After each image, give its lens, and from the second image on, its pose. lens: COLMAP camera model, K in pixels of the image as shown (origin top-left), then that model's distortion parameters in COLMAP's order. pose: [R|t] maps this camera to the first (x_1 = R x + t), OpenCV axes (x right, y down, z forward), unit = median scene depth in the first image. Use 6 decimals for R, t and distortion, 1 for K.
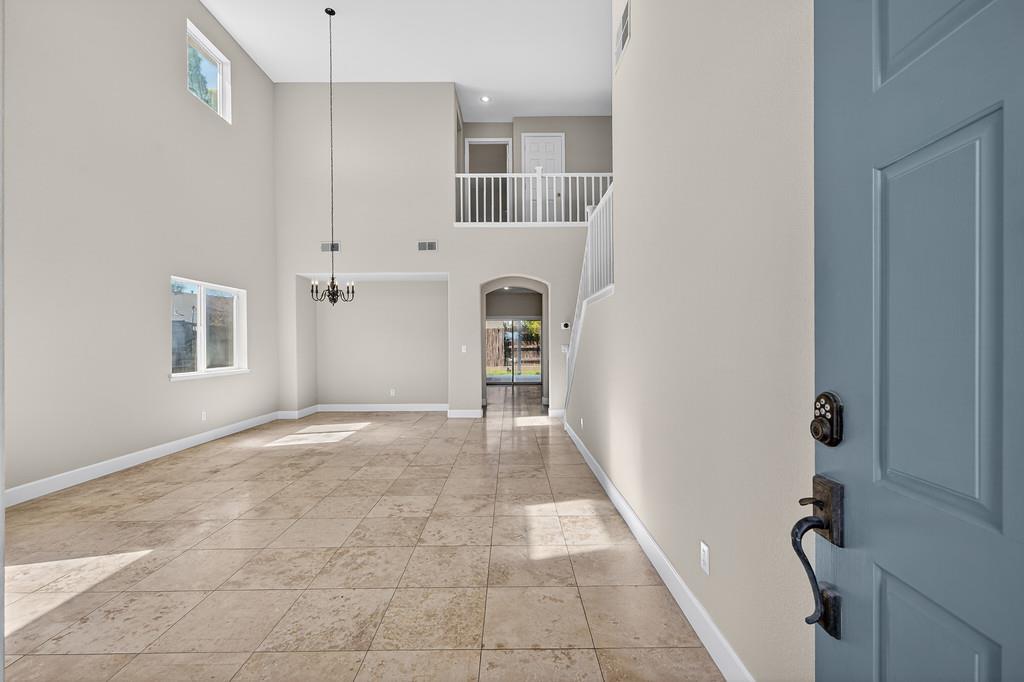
lens RADIAL K [[455.8, 0, 509.4], [0, 455.8, 343.5], [0, 0, 1]] dist [-0.000122, 0.000005]
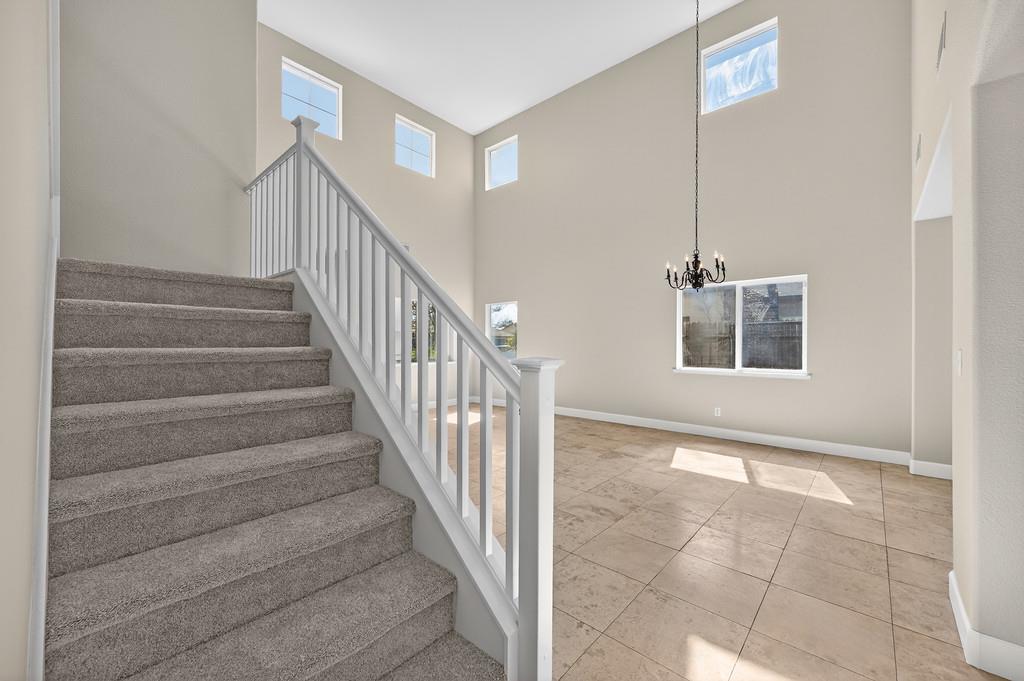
lens RADIAL K [[400.4, 0, 510.0], [0, 400.4, 345.2], [0, 0, 1]] dist [0.008525, -0.003121]
pose [[-0.665840, 0.008228, -0.746049, 0.310004], [0.003085, 0.999961, 0.008275, -0.001429], [0.746088, 0.003208, -0.665839, 1.205684]]
